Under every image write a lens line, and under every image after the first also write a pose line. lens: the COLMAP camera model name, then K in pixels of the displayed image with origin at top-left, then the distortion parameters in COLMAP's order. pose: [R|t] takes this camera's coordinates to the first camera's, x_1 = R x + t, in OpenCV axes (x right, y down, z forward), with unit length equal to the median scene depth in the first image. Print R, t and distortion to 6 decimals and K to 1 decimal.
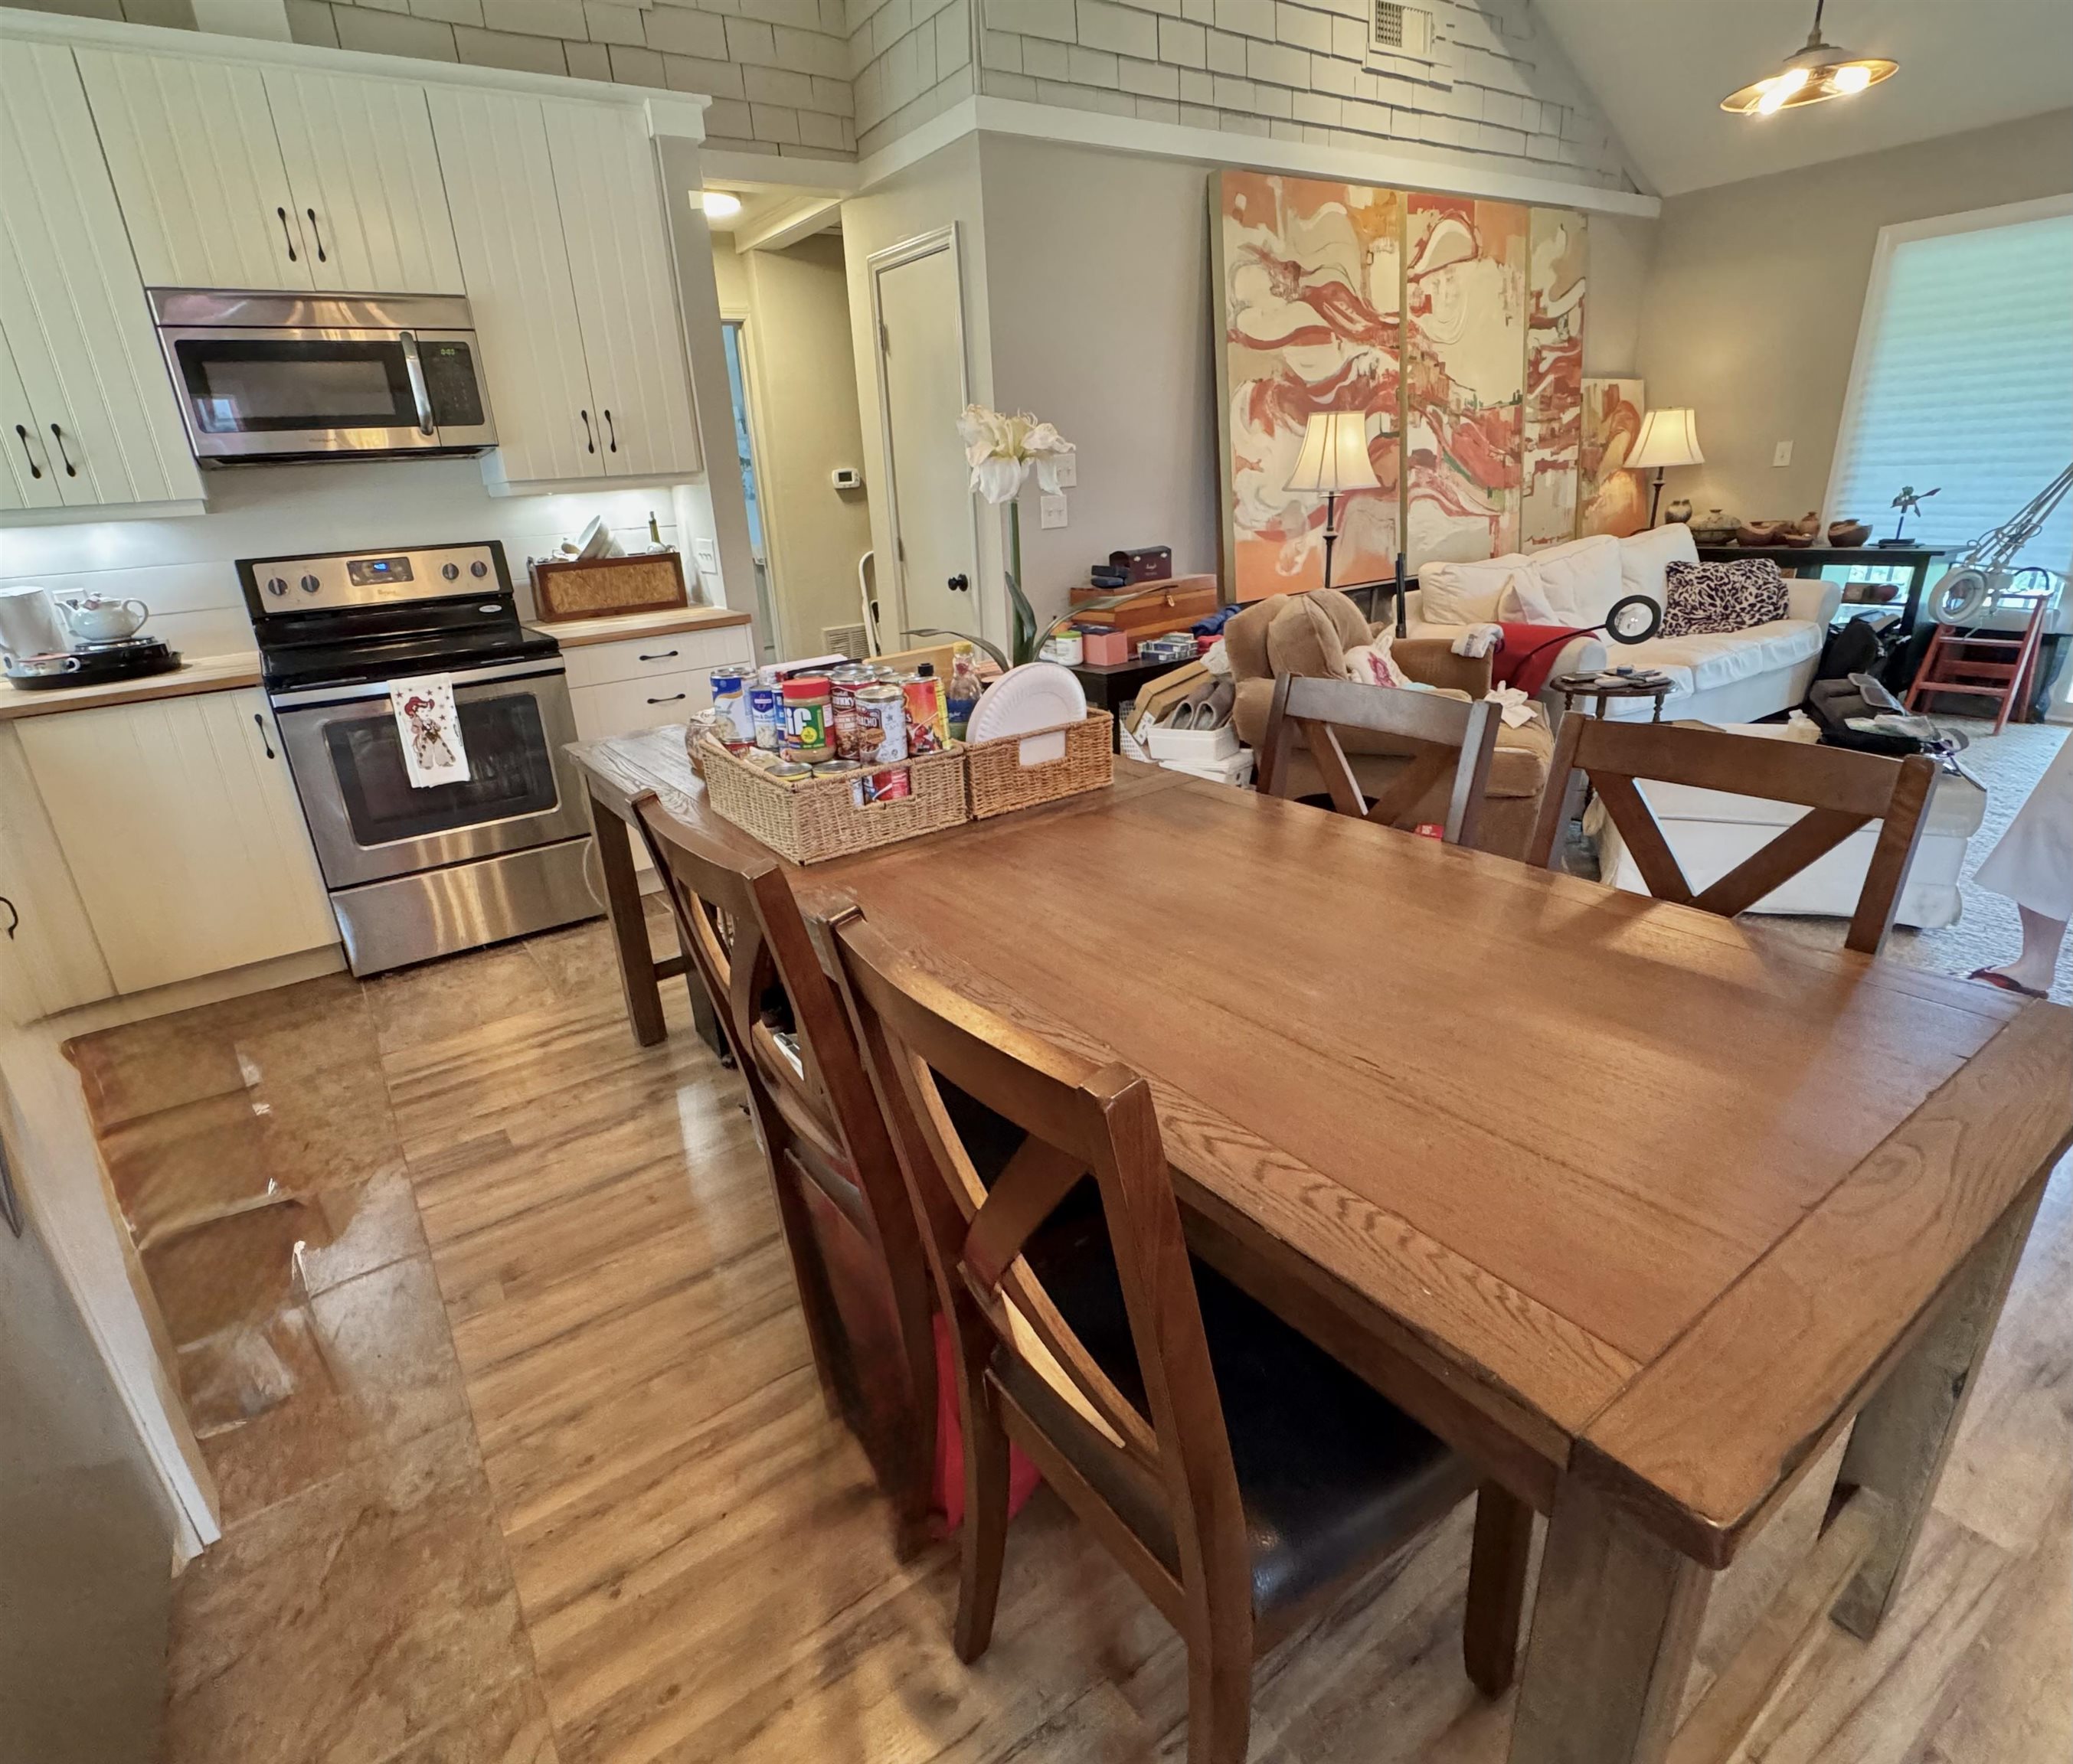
lens RADIAL K [[1063.5, 0, 993.5], [0, 1063.5, 875.7], [0, 0, 1]] dist [-0.001847, 0.002704]
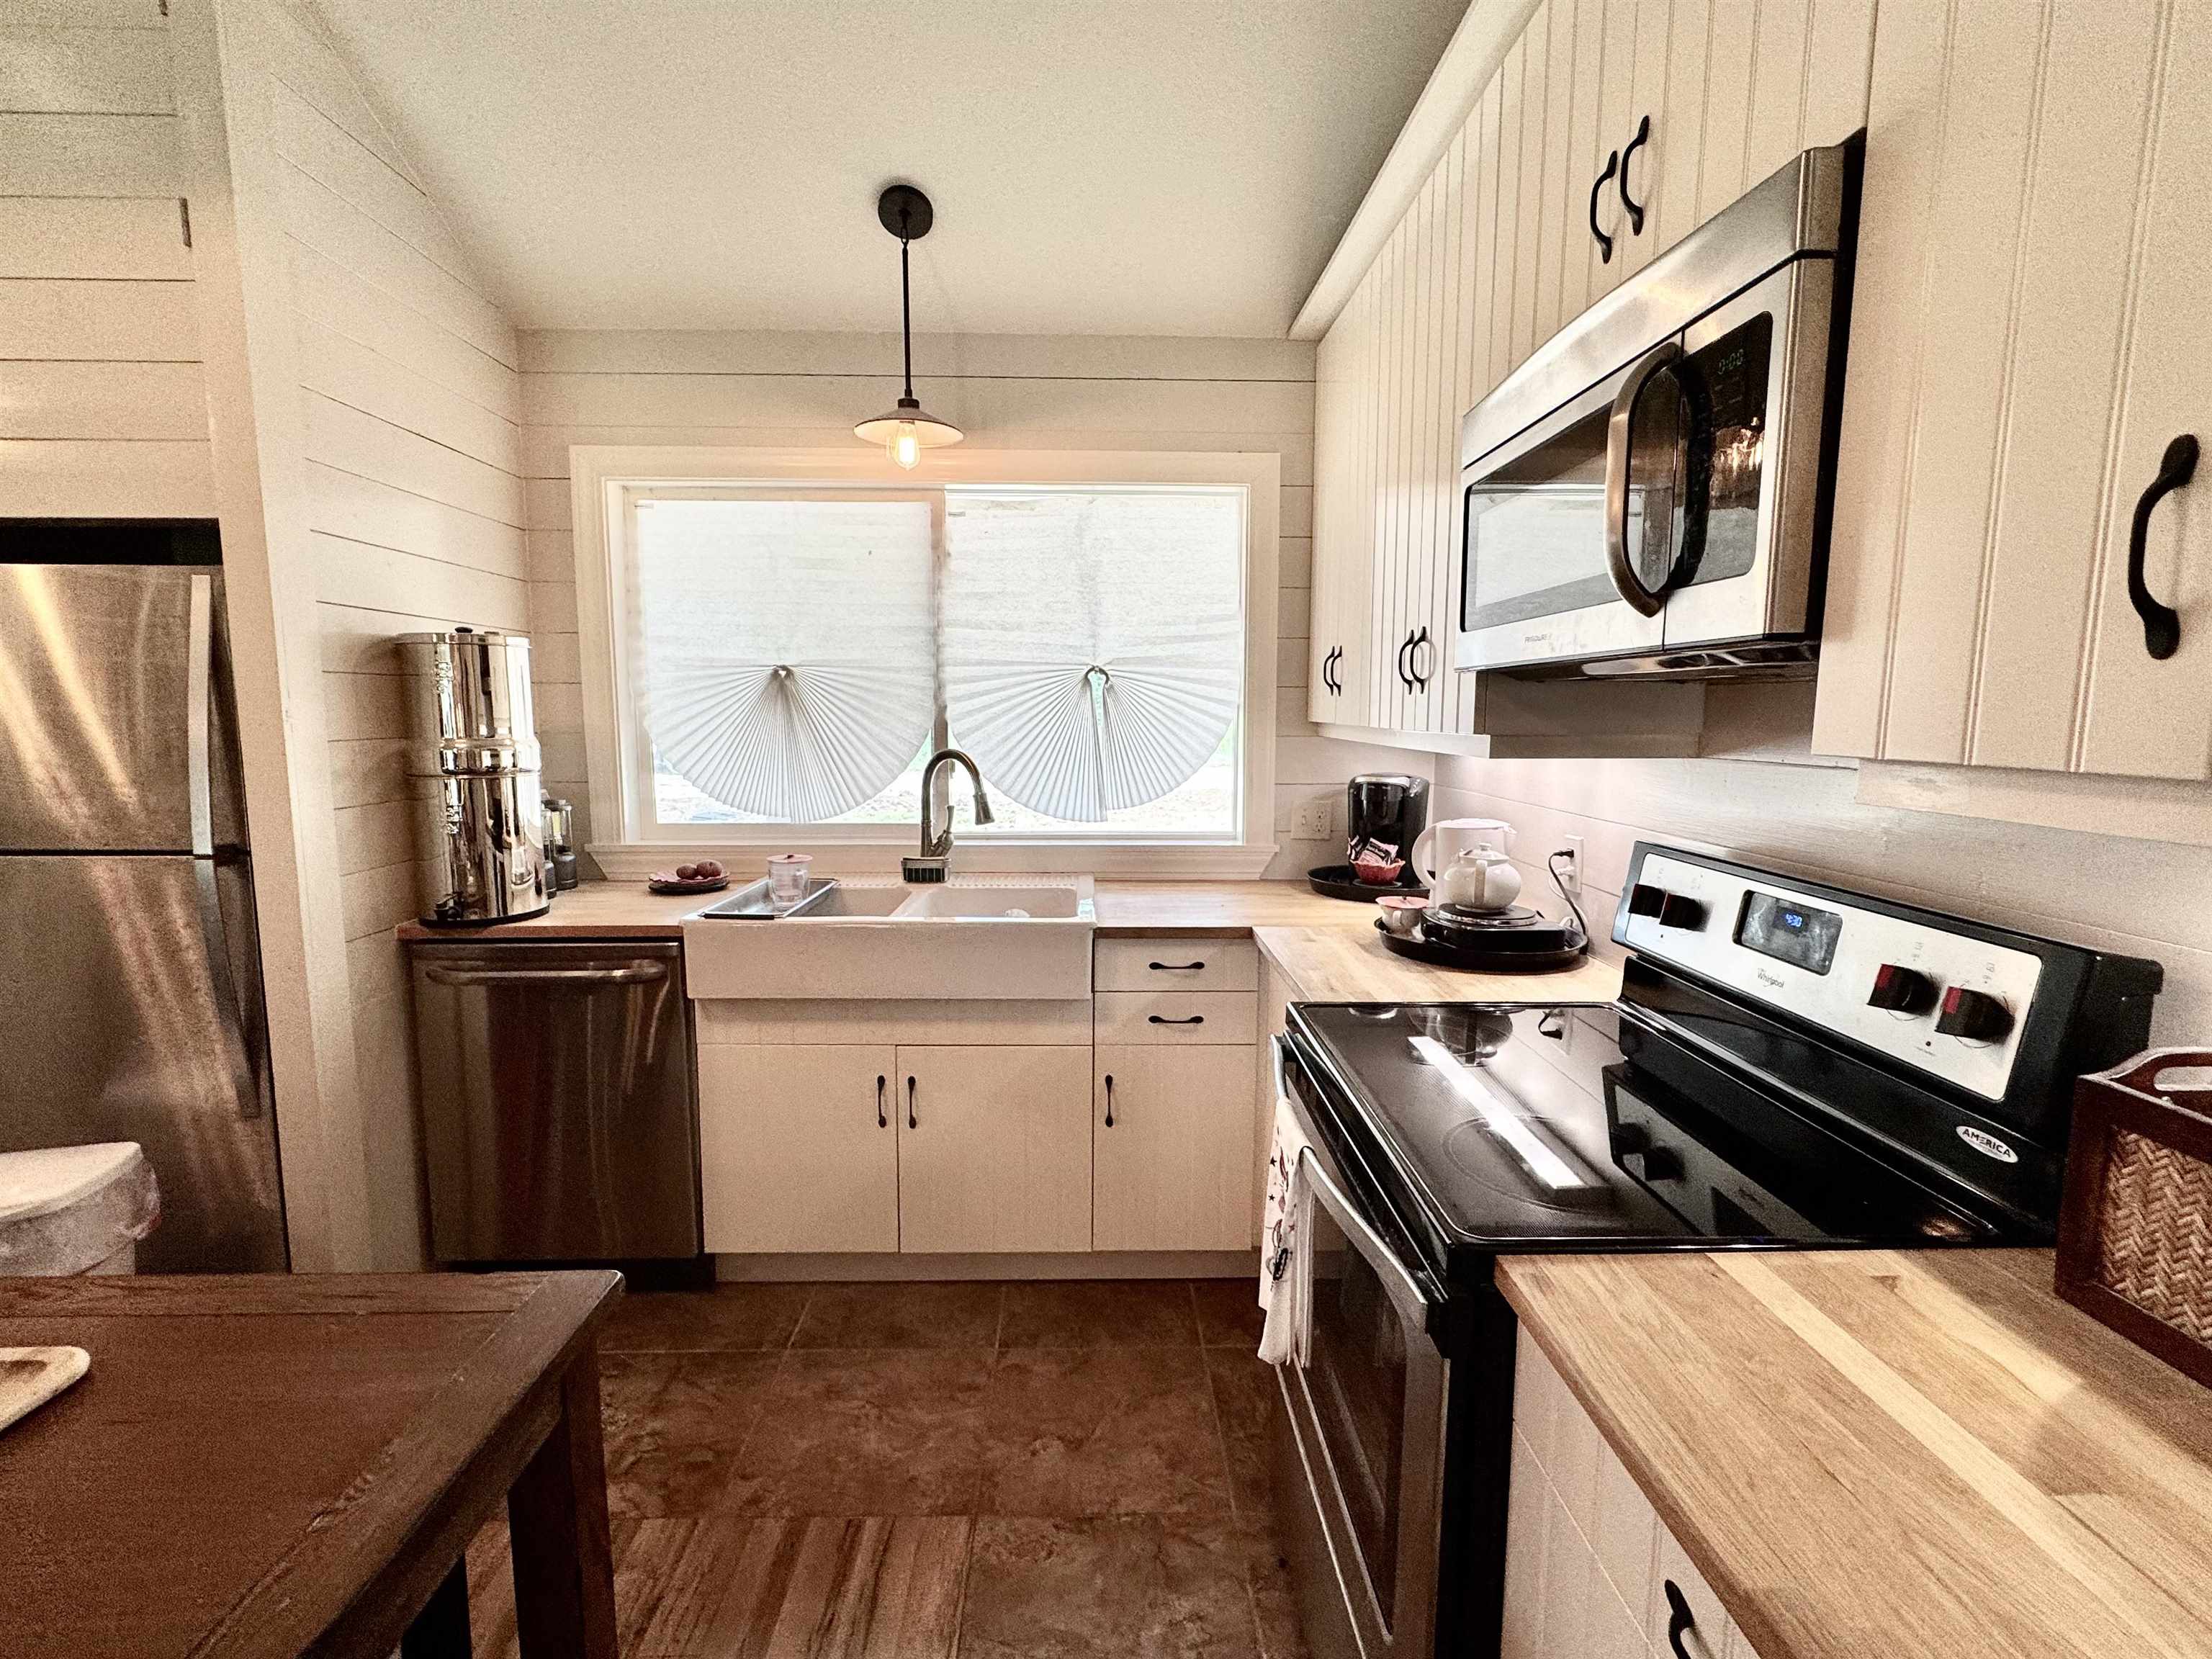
lens RADIAL K [[991.0, 0, 1105.6], [0, 991.0, 826.3], [0, 0, 1]] dist [-0.001097, 0.000963]
pose [[-0.536454, 0.157574, -0.829088, -0.125534], [-0.273159, 0.897109, 0.347246, -0.360610], [0.798500, 0.412754, -0.438215, 0.889965]]
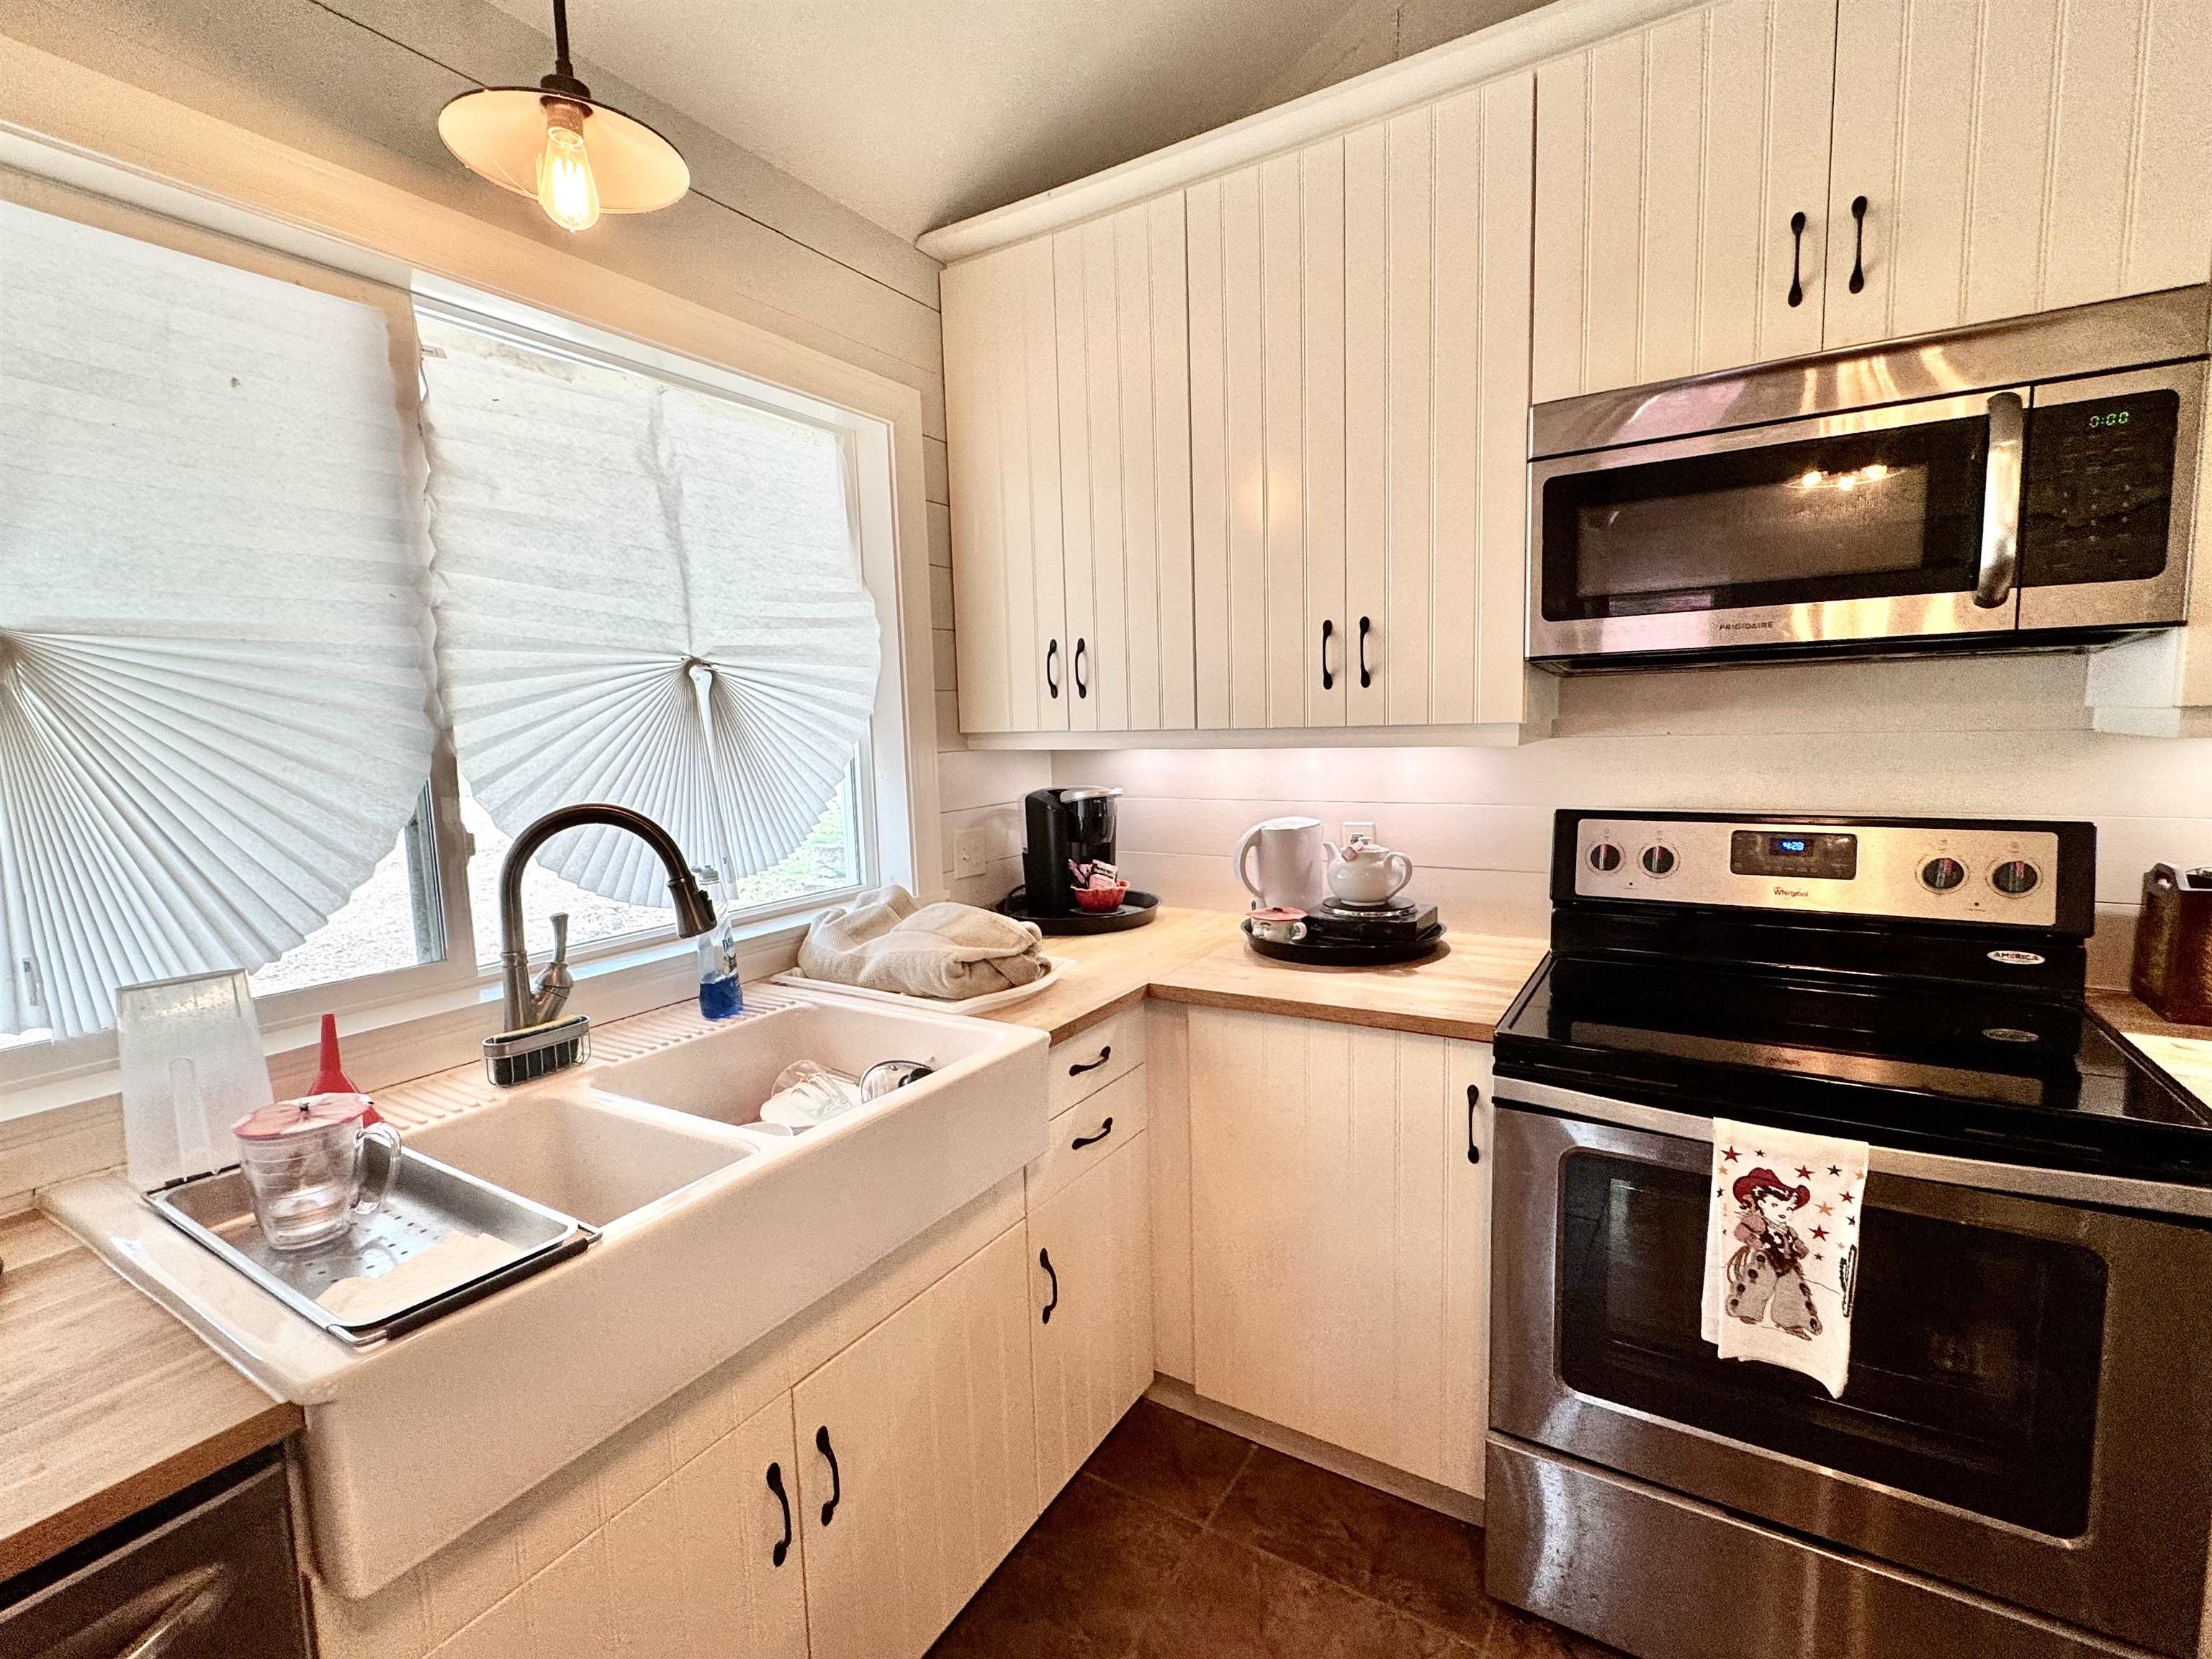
lens RADIAL K [[991.0, 0, 1103.9], [0, 991.0, 824.2], [0, 0, 1]] dist [-0.001097, 0.000963]
pose [[0.414054, 0.143598, -0.898854, -0.257044], [-0.318911, 0.947774, 0.004508, -0.181523], [0.852558, 0.284788, 0.438225, 0.452713]]
